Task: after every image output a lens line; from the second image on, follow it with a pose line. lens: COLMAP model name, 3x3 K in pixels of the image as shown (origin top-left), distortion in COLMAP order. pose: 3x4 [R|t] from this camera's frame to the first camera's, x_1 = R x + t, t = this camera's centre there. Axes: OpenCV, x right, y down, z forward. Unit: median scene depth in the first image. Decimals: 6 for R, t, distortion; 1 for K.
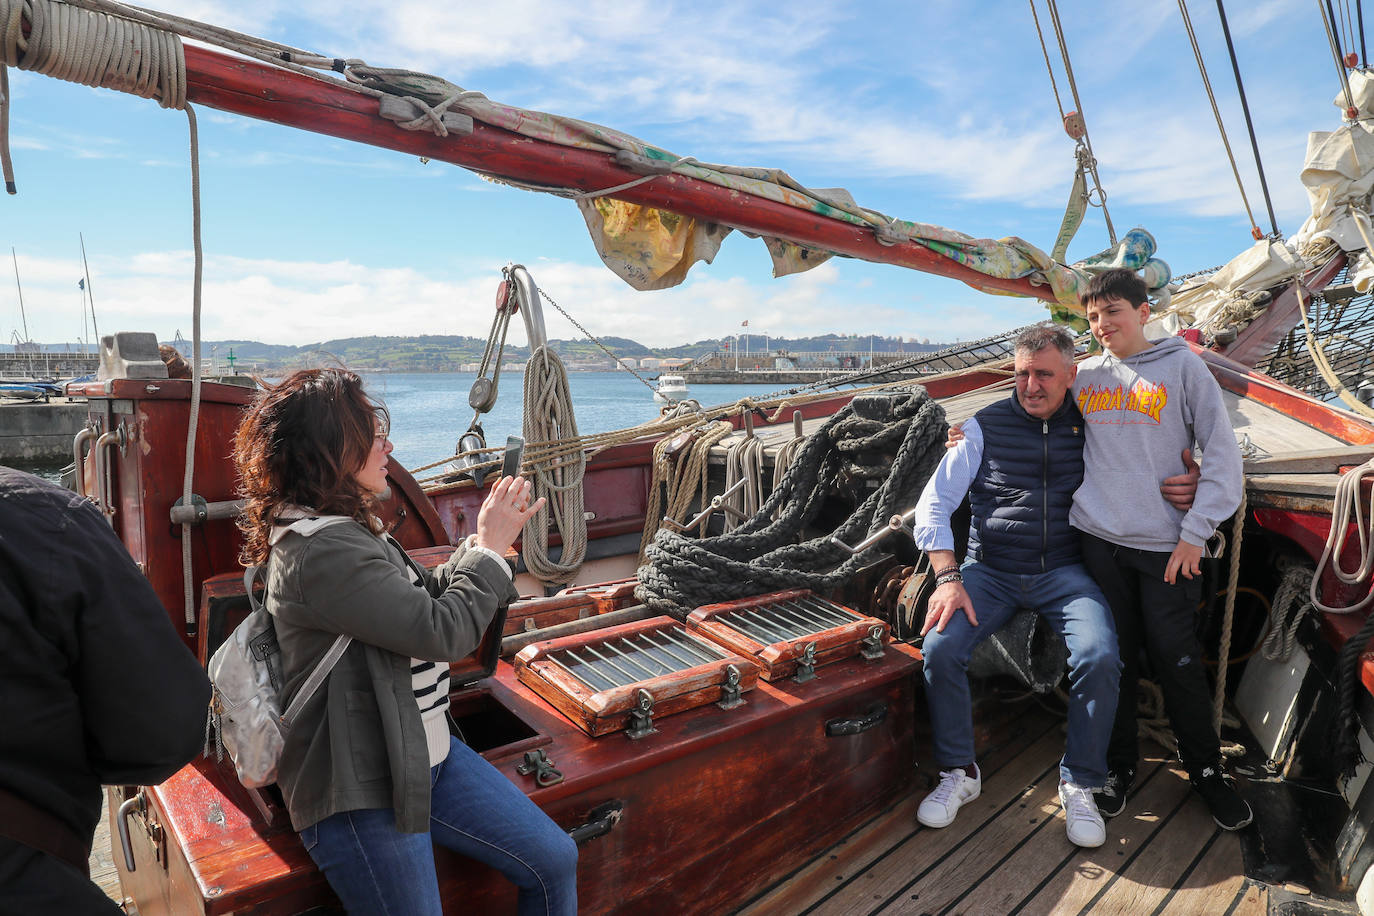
lens RADIAL K [[933.9, 0, 690.2], [0, 933.9, 467.2], [0, 0, 1]] dist [-0.112752, 0.084232]
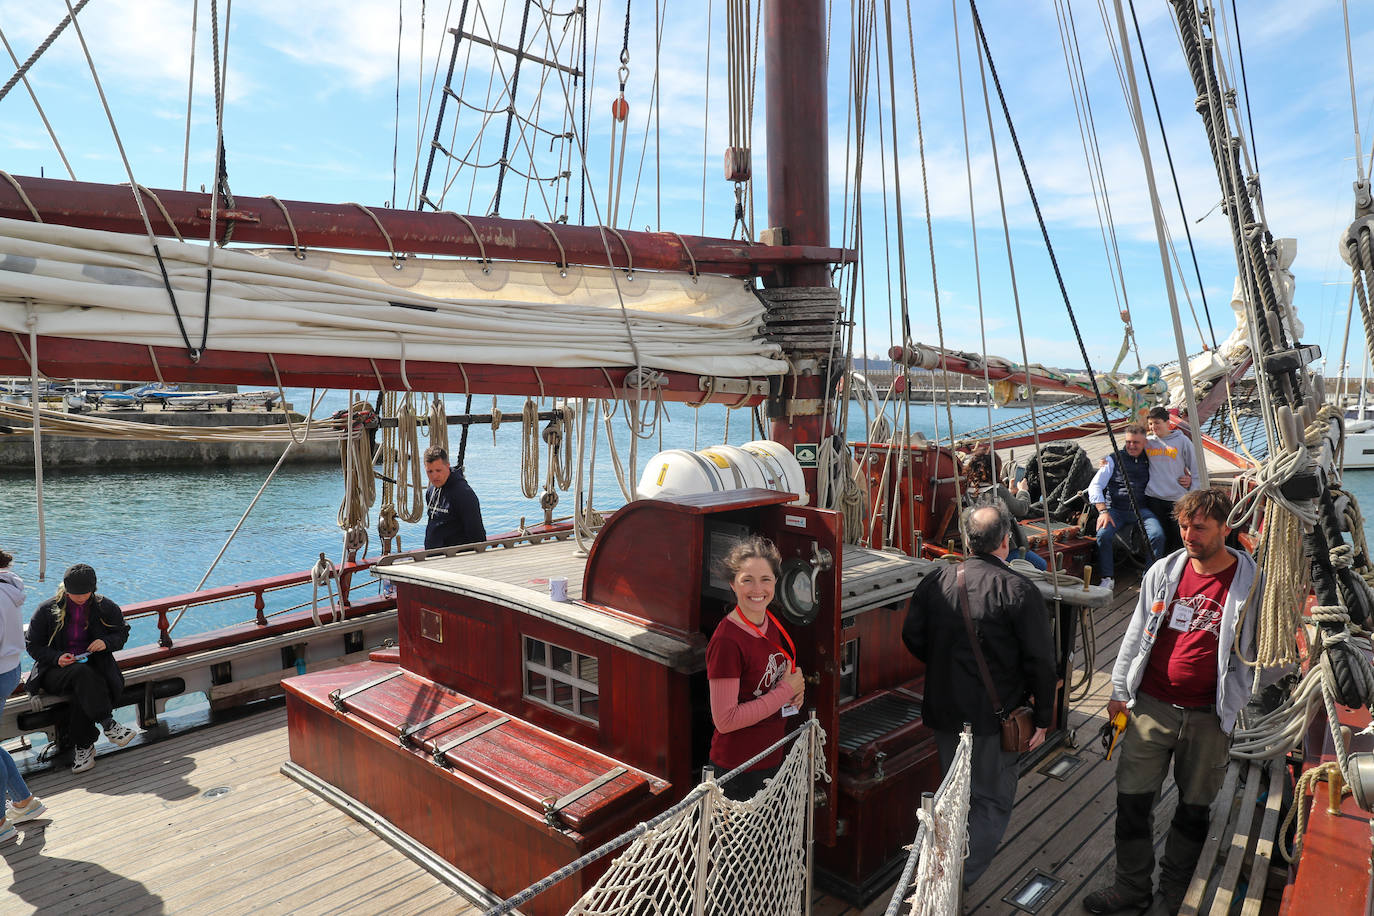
lens RADIAL K [[933.9, 0, 690.2], [0, 933.9, 467.2], [0, 0, 1]] dist [-0.112752, 0.084232]
pose [[0.998509, 0.017810, 0.051600, -0.878631], [-0.017312, 0.999799, -0.010083, 0.023295], [-0.051769, 0.009175, 0.998617, -1.356489]]
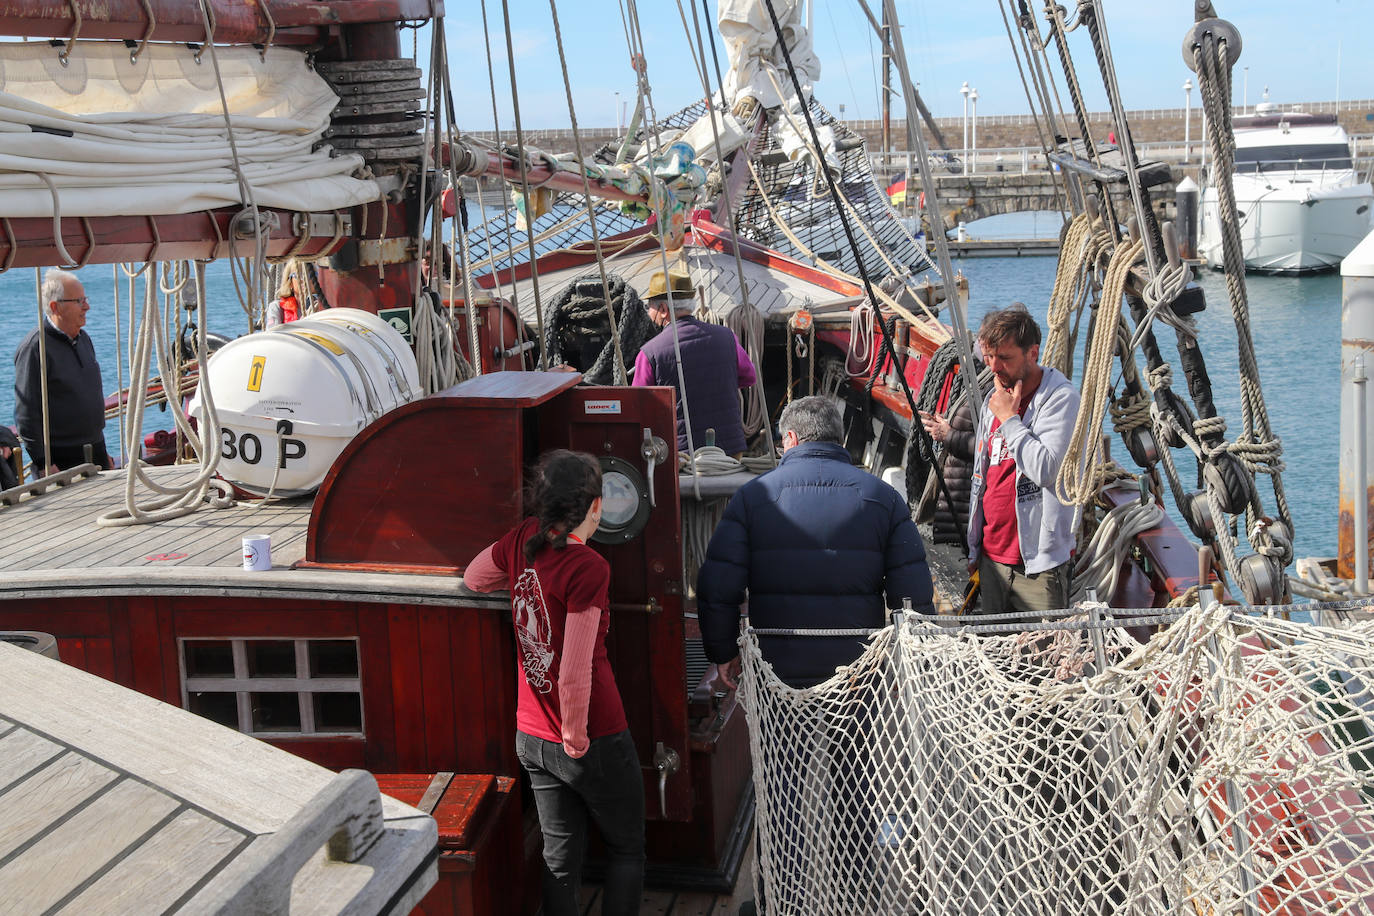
lens RADIAL K [[2028.4, 0, 687.0], [0, 2028.4, 458.0], [0, 0, 1]] dist [0.184779, -0.045457]
pose [[0.791668, -0.103596, 0.602104, -1.696787], [0.081132, 0.994617, 0.064455, 0.008720], [-0.605540, -0.002177, 0.795812, -1.739995]]
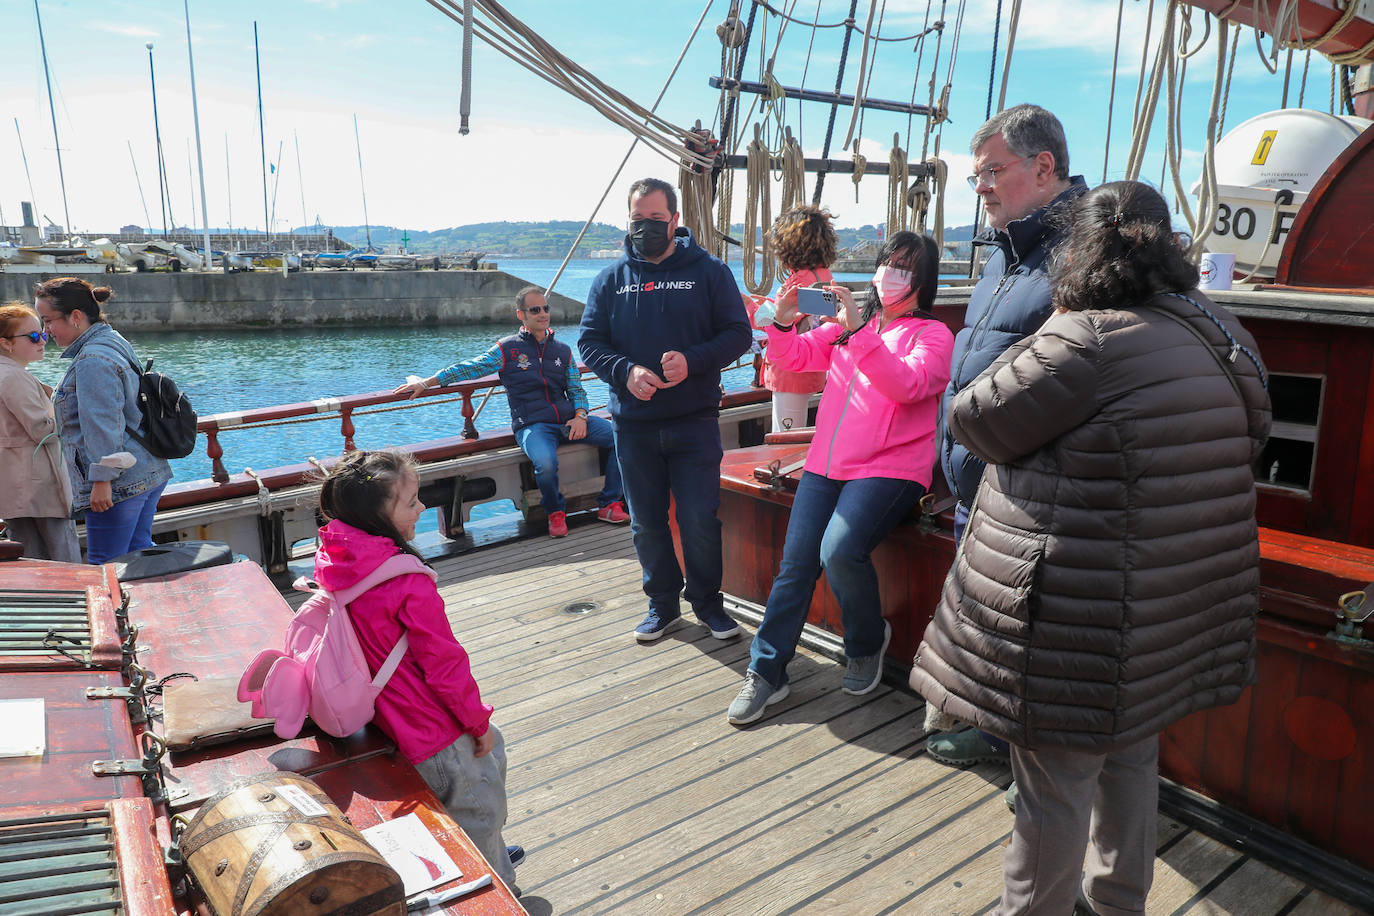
lens RADIAL K [[933.9, 0, 690.2], [0, 933.9, 467.2], [0, 0, 1]] dist [-0.112752, 0.084232]
pose [[0.991317, 0.037601, -0.126004, -1.280070], [-0.022617, 0.992720, 0.118302, 0.237540], [0.129535, -0.114425, 0.984951, -0.929182]]
